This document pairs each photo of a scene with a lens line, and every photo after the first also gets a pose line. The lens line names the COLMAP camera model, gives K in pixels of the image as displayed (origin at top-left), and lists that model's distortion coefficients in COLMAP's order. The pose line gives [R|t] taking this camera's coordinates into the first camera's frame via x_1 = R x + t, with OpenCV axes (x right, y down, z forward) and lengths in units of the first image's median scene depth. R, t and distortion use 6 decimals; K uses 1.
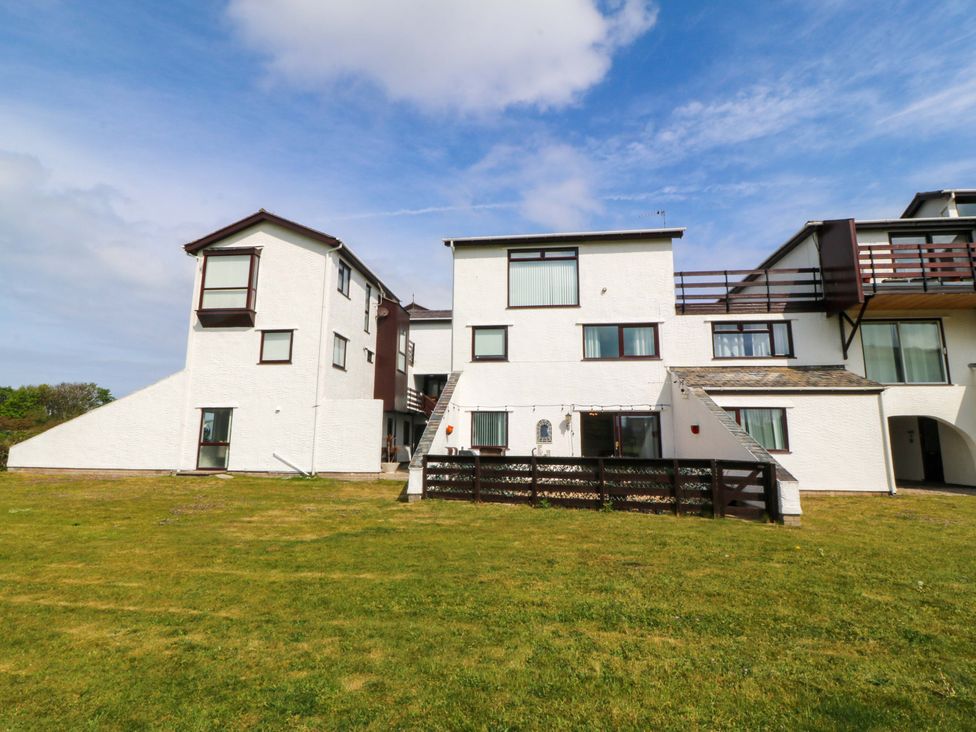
lens RADIAL K [[506.0, 0, 478.7], [0, 506.0, 362.4], [0, 0, 1]] dist [0.001076, -0.014591]
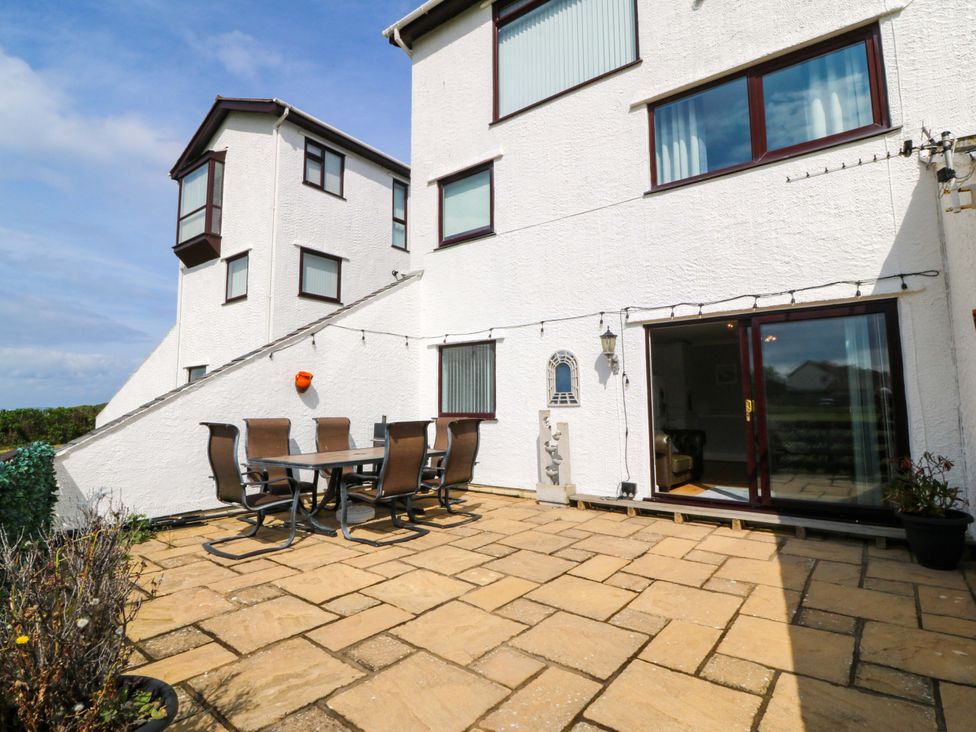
lens RADIAL K [[506.0, 0, 484.0], [0, 506.0, 359.9], [0, 0, 1]] dist [0.001076, -0.014591]
pose [[0.859927, -0.059201, -0.506972, 0.283867], [0.093173, 0.994769, 0.041876, 0.094290], [0.501841, -0.083247, 0.860944, 0.585842]]
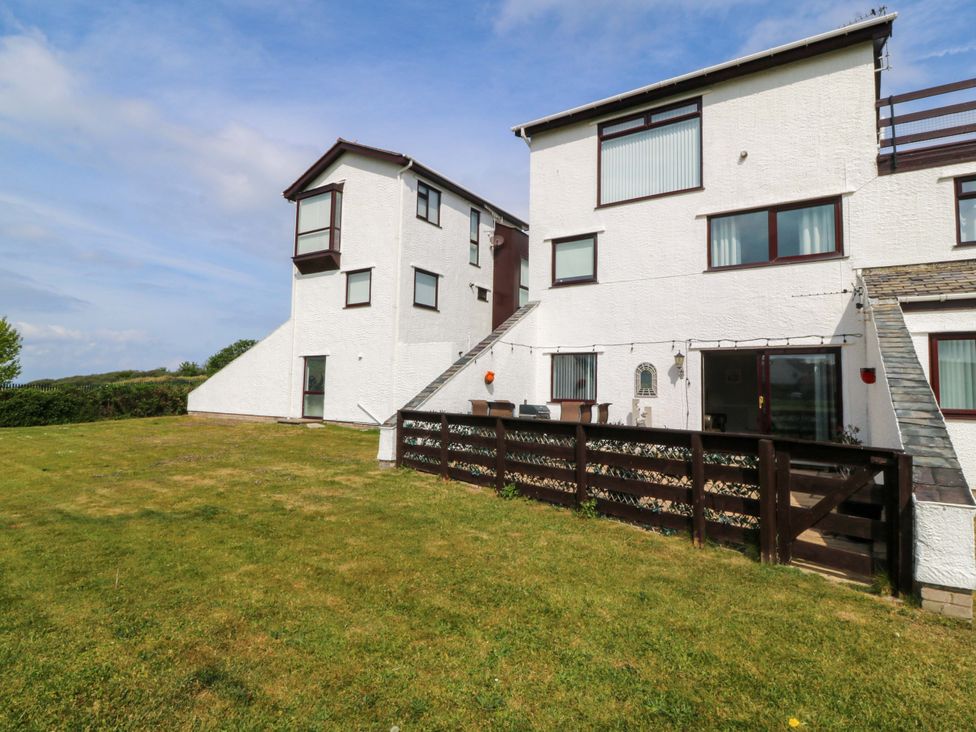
lens RADIAL K [[528.2, 0, 485.9], [0, 528.2, 357.7], [0, 0, 1]] dist [-0.000919, -0.006790]
pose [[0.893341, -0.018455, -0.449001, 0.253381], [0.059721, 0.995169, 0.077918, 0.035891], [0.445394, -0.096422, 0.890127, 0.255470]]
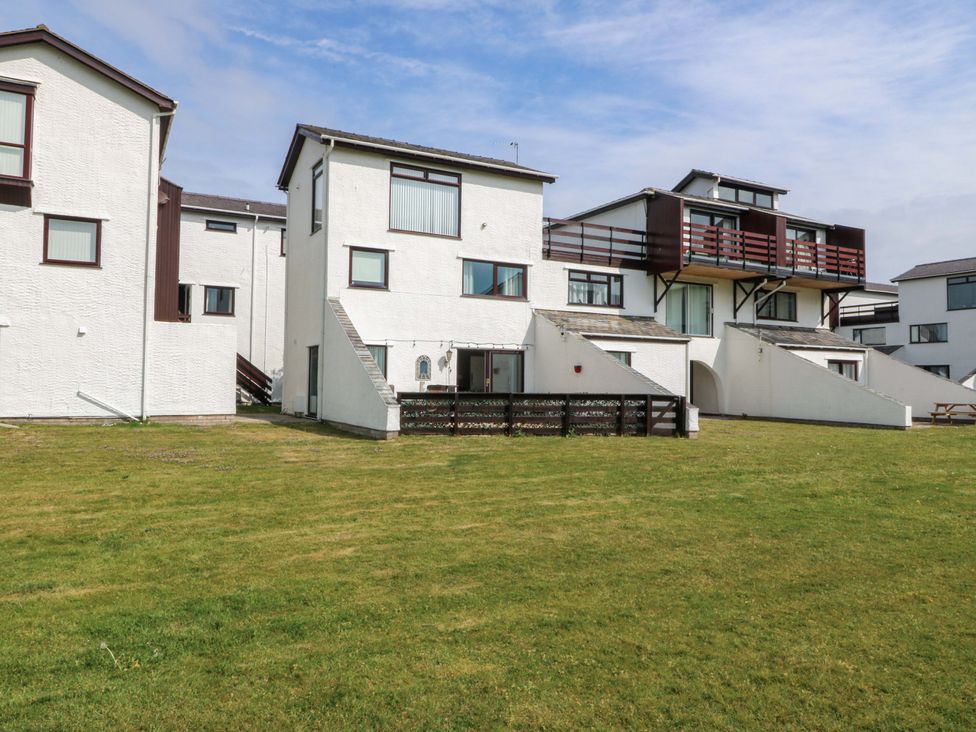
lens RADIAL K [[694.7, 0, 481.5], [0, 694.7, 363.2], [0, 0, 1]] dist [0.006202, -0.000085]
pose [[0.823868, 0.017420, 0.566515, -0.512814], [-0.095687, 0.989455, 0.108730, -0.024783], [-0.558647, -0.143787, 0.816847, -0.130135]]
